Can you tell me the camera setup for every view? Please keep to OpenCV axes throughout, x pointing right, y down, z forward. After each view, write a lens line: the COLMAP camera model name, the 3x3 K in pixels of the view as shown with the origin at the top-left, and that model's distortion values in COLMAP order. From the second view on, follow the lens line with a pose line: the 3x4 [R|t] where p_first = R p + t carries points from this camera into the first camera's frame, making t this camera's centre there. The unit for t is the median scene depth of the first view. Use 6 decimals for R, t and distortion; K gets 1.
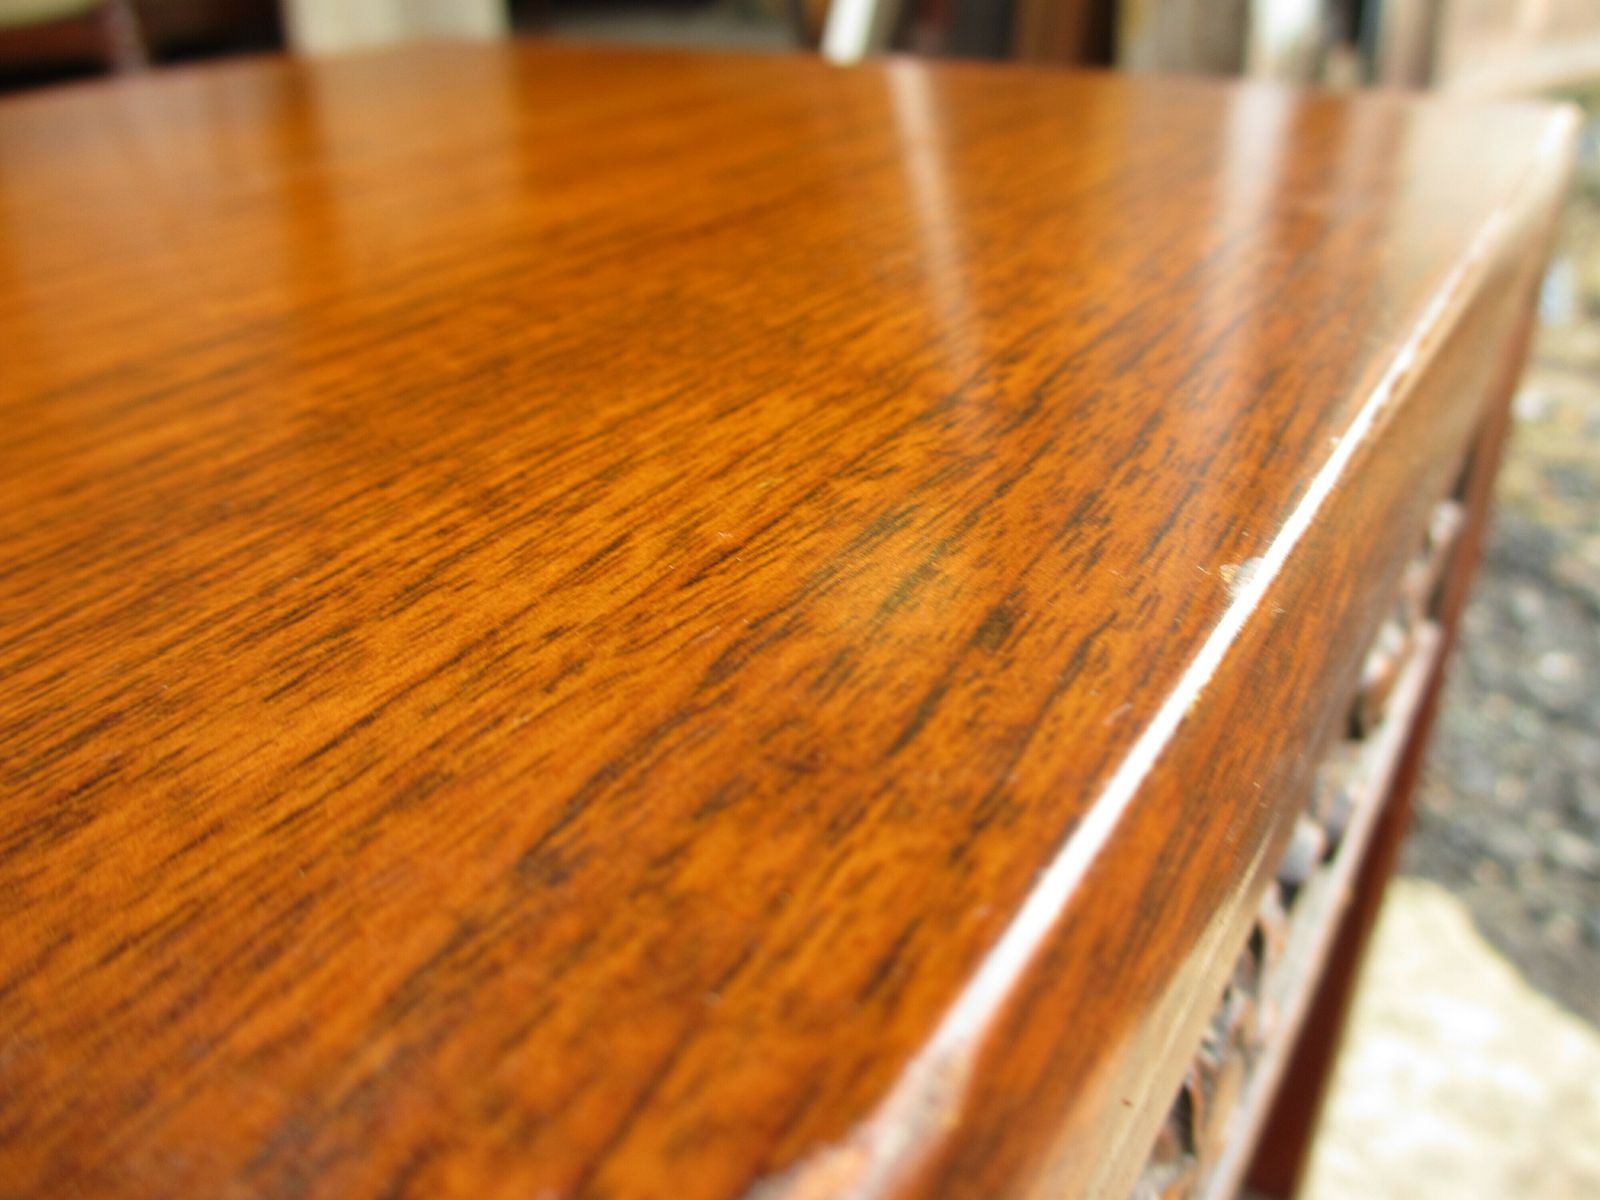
lens RADIAL K [[1328.5, 0, 798.5], [0, 1328.5, 593.7], [0, 0, 1]] dist [-0.046614, 0.015207]
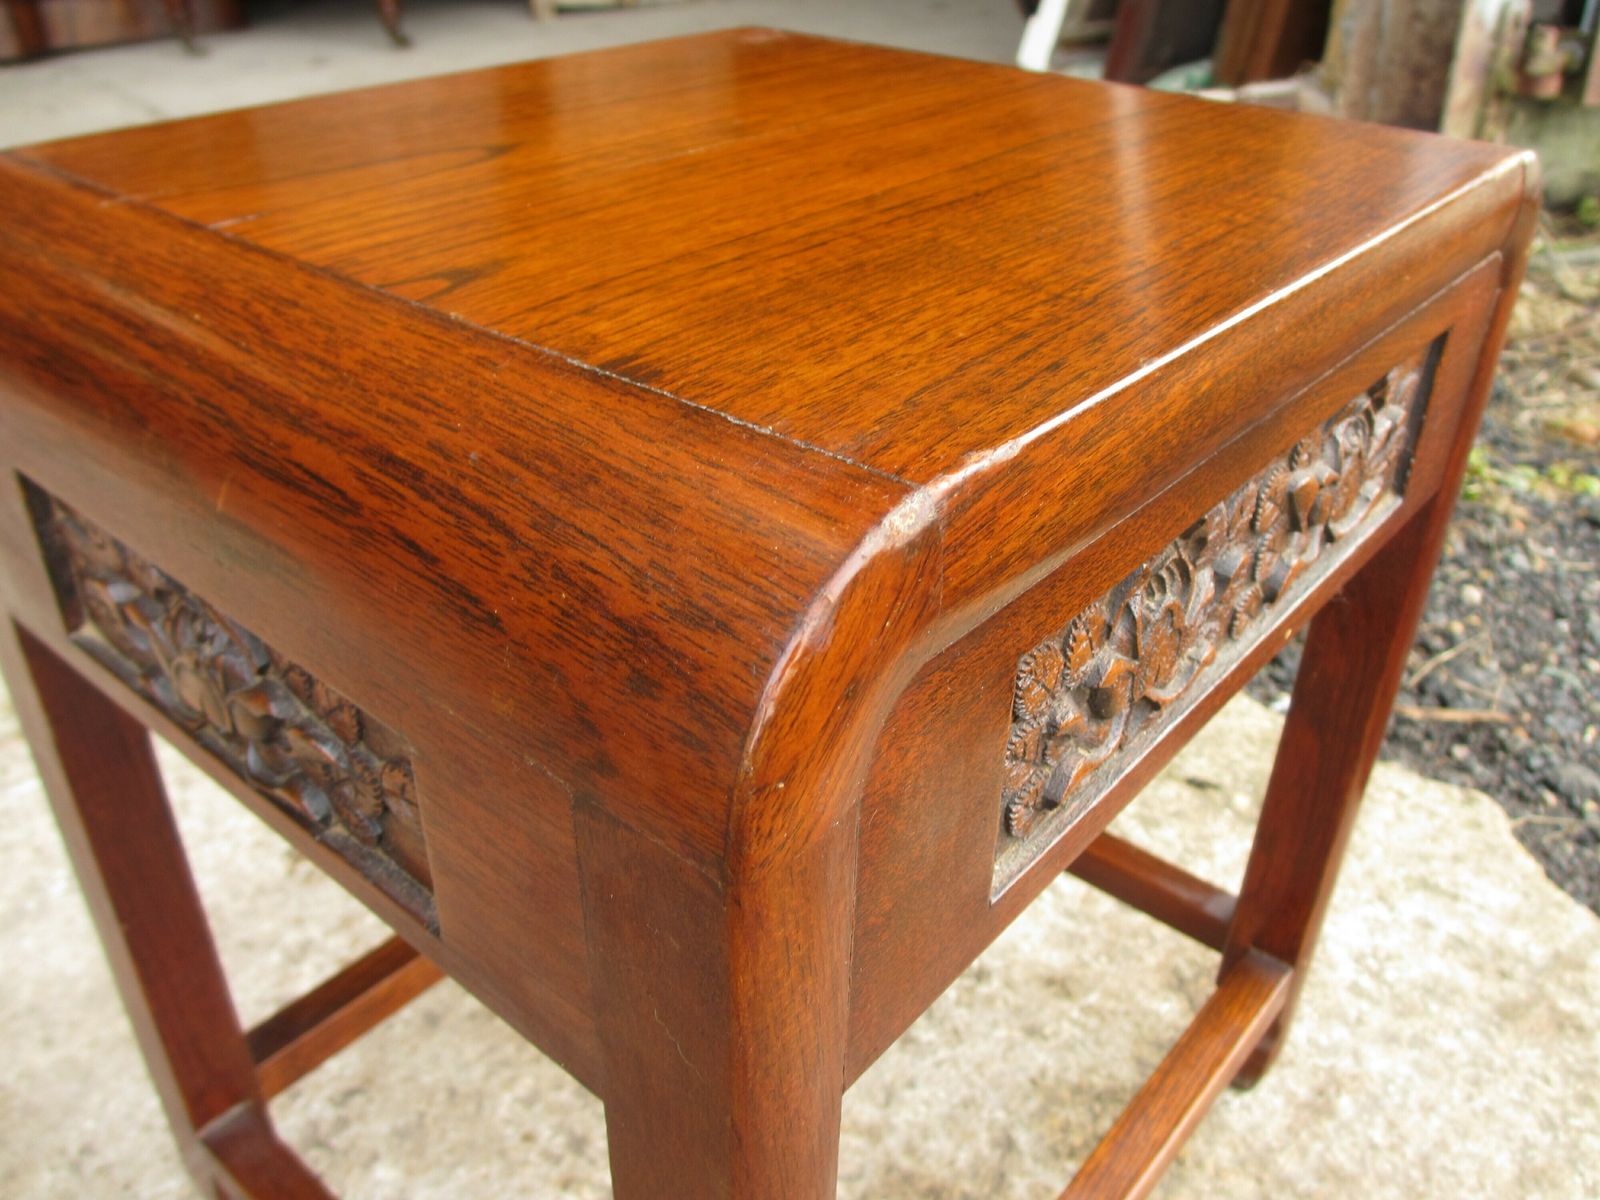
lens RADIAL K [[1328.5, 0, 798.5], [0, 1328.5, 593.7], [0, 0, 1]] dist [-0.046614, 0.015207]
pose [[0.987753, 0.108099, -0.112508, -0.021280], [-0.102341, 0.993185, 0.055775, 0.339041], [0.117770, -0.043577, 0.992084, -1.618838]]
